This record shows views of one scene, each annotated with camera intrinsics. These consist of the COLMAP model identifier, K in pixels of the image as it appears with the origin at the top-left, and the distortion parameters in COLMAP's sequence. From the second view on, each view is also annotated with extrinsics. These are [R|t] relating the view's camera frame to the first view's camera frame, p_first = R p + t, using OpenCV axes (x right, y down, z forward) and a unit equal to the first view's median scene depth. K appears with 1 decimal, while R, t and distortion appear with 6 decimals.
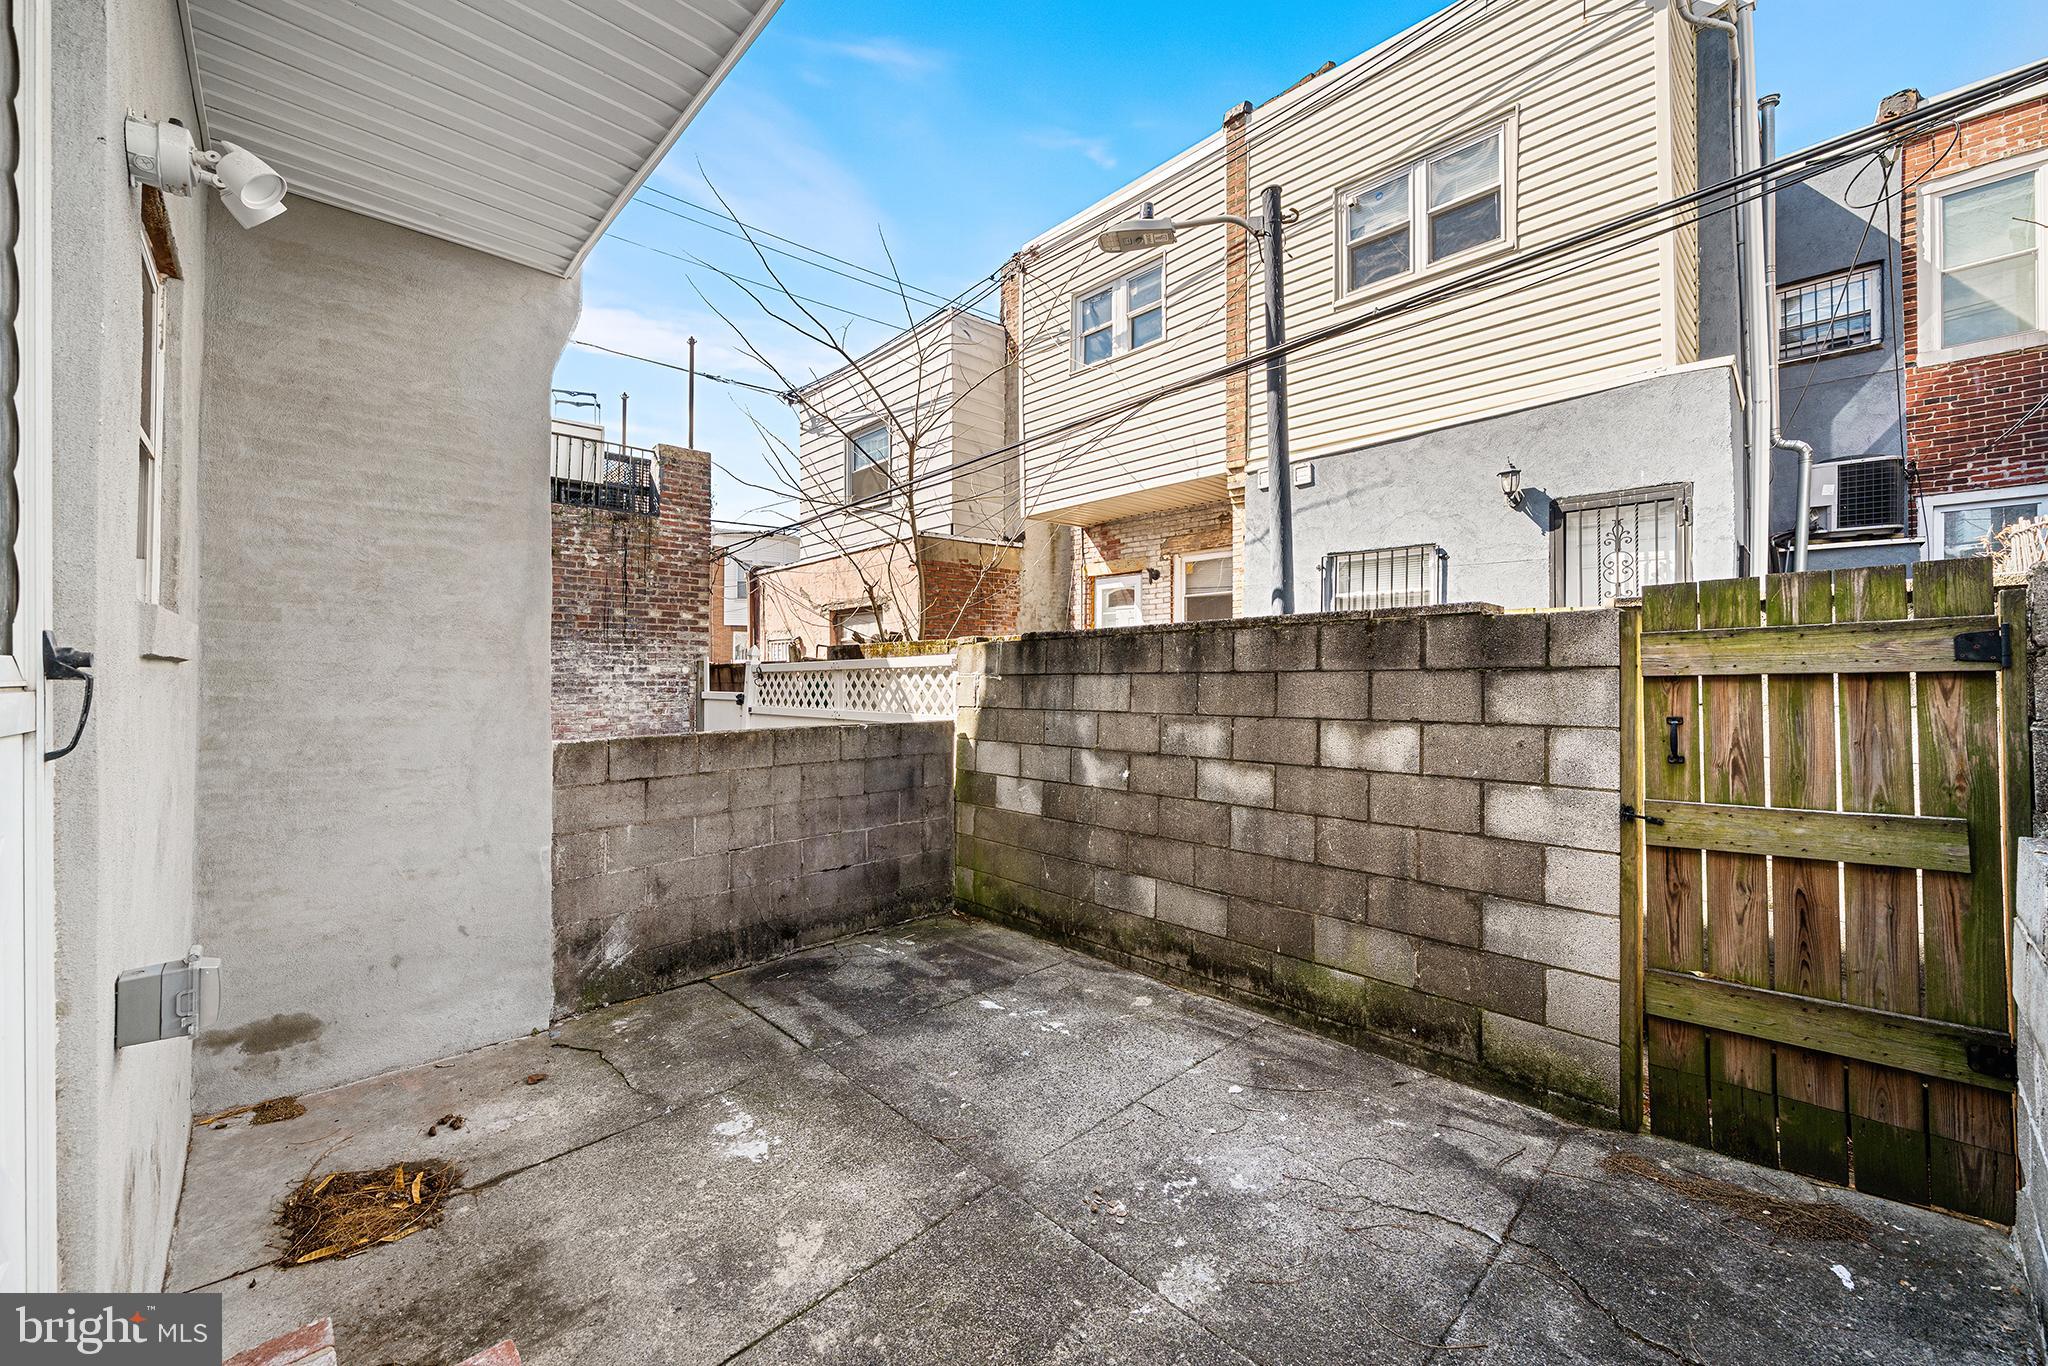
lens RADIAL K [[777.7, 0, 1017.4], [0, 777.7, 648.3], [0, 0, 1]] dist [-0.001748, 0.000015]
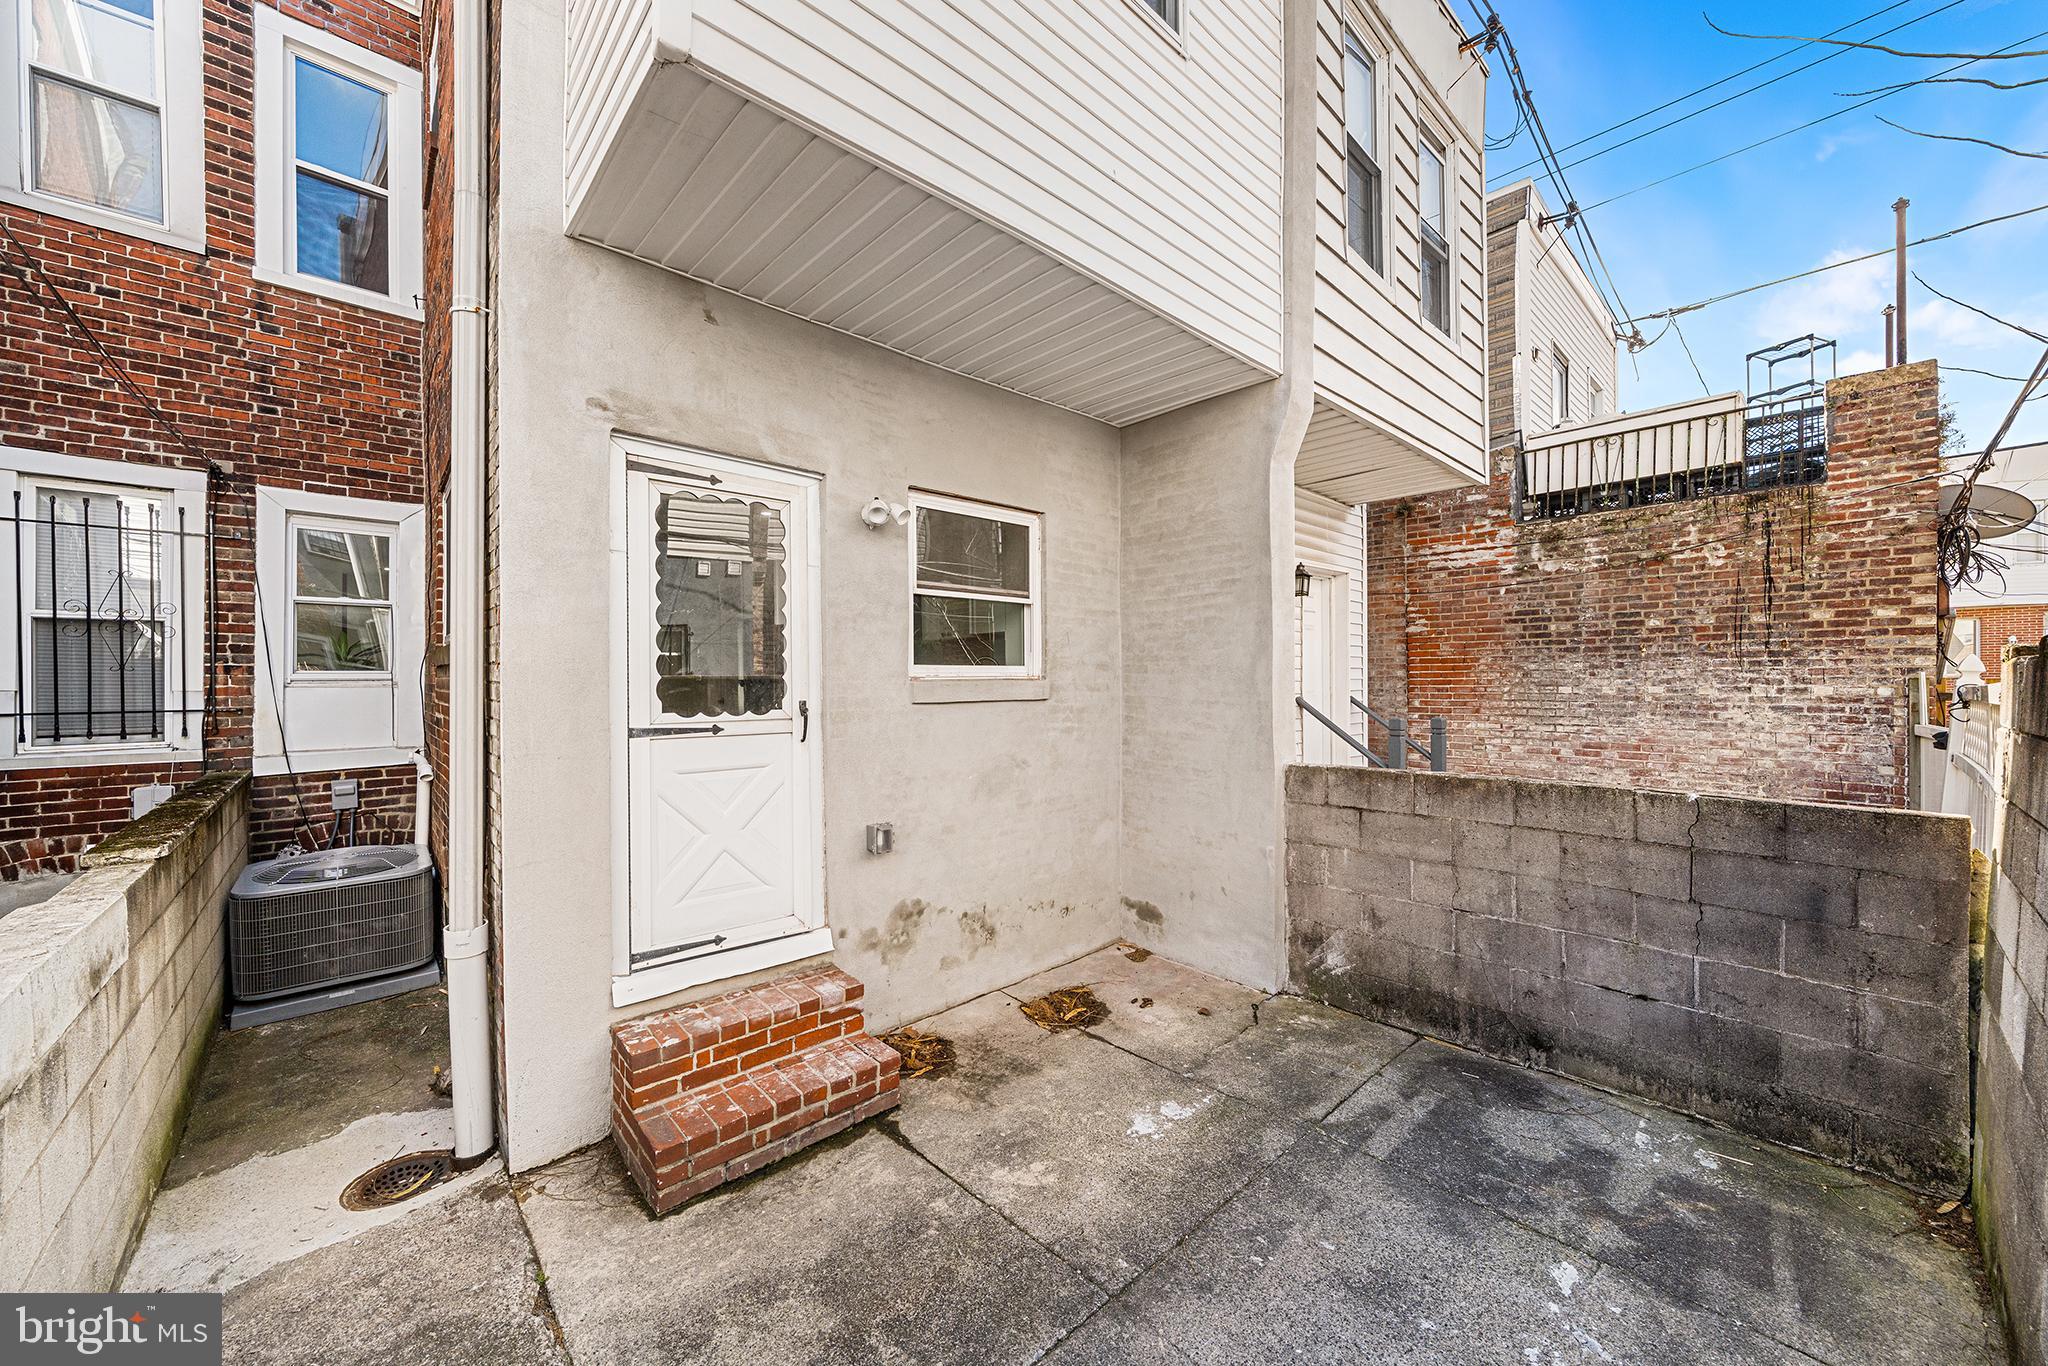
lens RADIAL K [[735.0, 0, 1032.3], [0, 735.0, 668.6], [0, 0, 1]] dist [-0.001176, -0.000231]
pose [[0.006878, -0.016706, -0.999837, 0.499273], [0.035734, 0.999226, -0.016450, -0.019783], [0.999338, -0.035615, 0.007470, 0.547940]]
